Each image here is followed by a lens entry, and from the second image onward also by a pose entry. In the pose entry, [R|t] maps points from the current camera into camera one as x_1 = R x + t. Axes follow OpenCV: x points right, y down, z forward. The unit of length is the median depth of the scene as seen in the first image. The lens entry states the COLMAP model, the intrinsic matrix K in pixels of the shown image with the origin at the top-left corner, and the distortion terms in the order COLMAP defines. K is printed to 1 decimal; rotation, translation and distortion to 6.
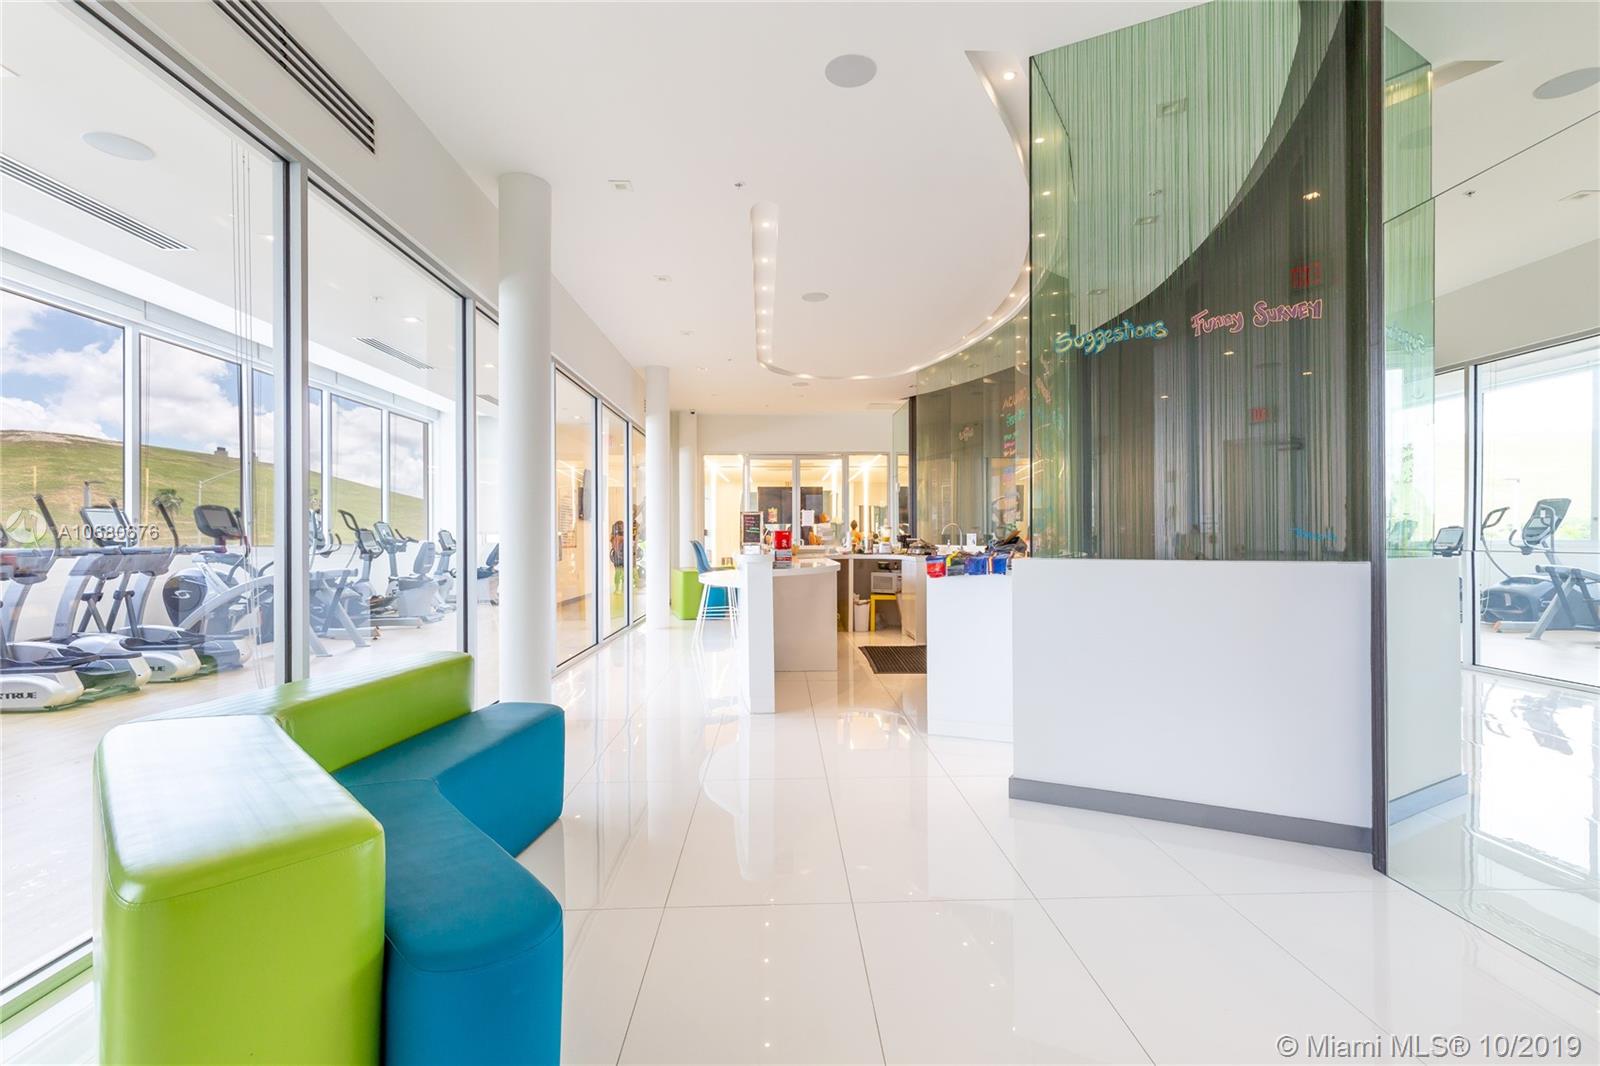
lens RADIAL K [[752.6, 0, 799.1], [0, 752.6, 532.1], [0, 0, 1]] dist [-0.004831, -0.000137]
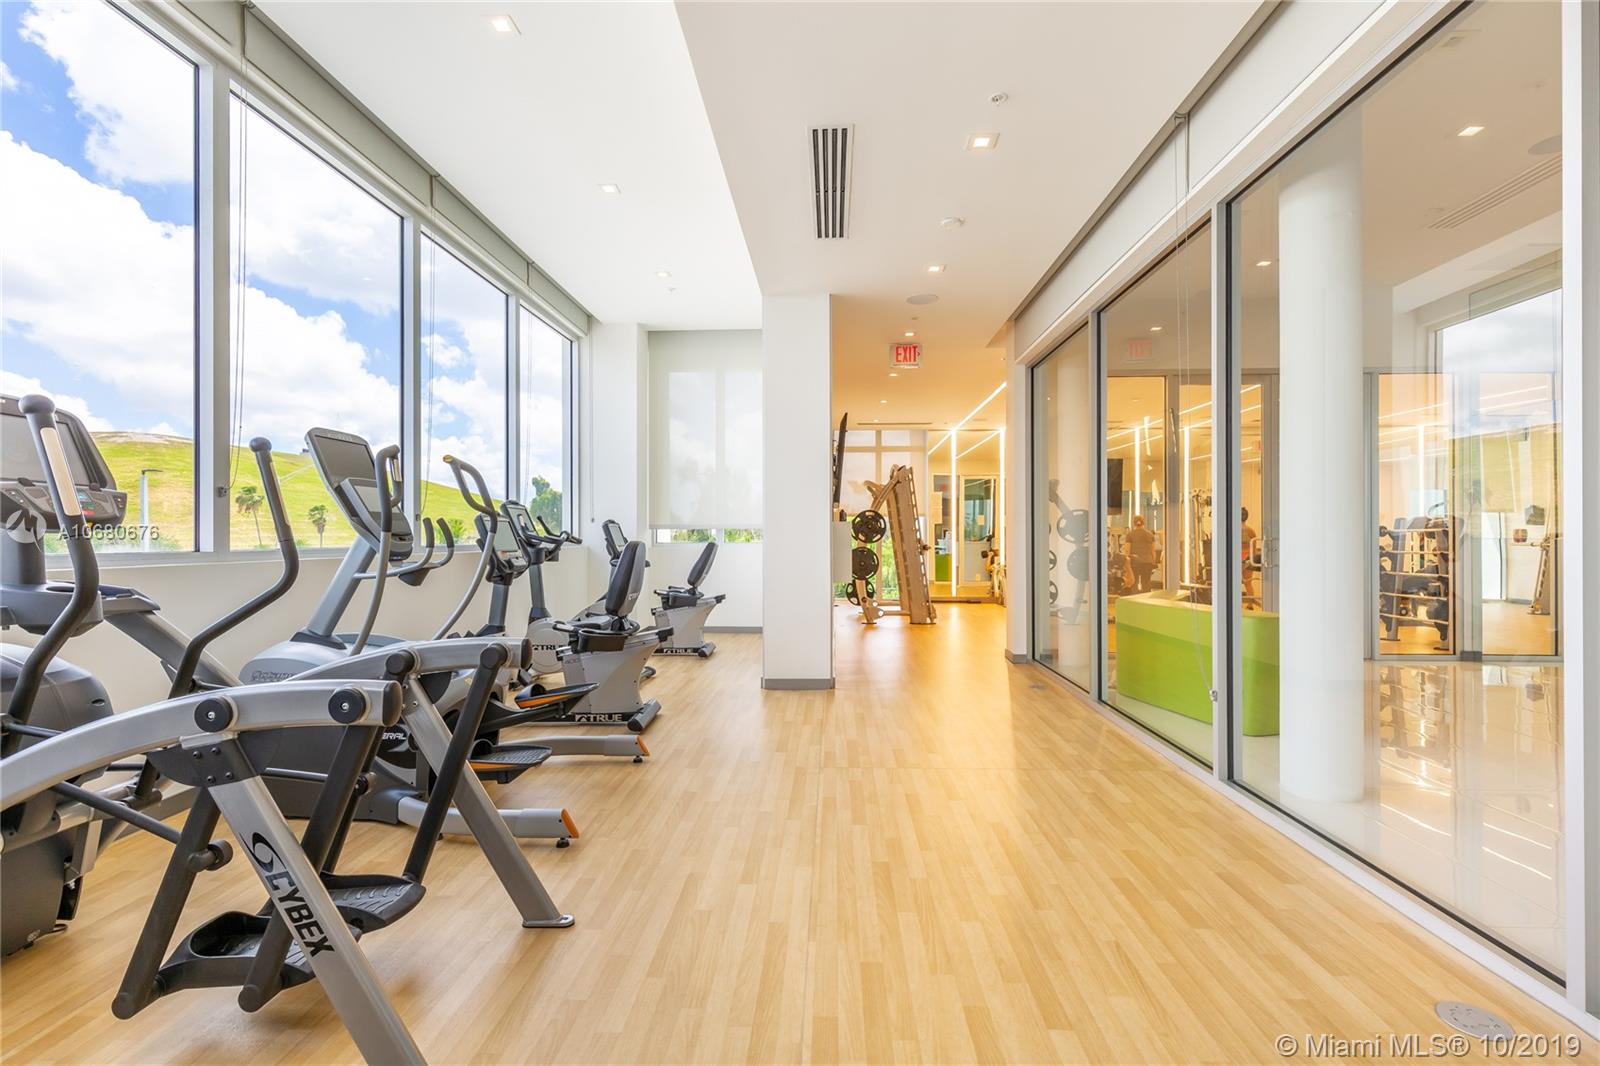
lens RADIAL K [[752.6, 0, 803.5], [0, 752.6, 534.5], [0, 0, 1]] dist [-0.004831, -0.000137]
pose [[0.997353, 0.005624, -0.072490, -0.414838], [-0.005458, 0.999982, 0.002498, 0.007552], [0.072503, -0.002096, 0.997366, 0.649515]]
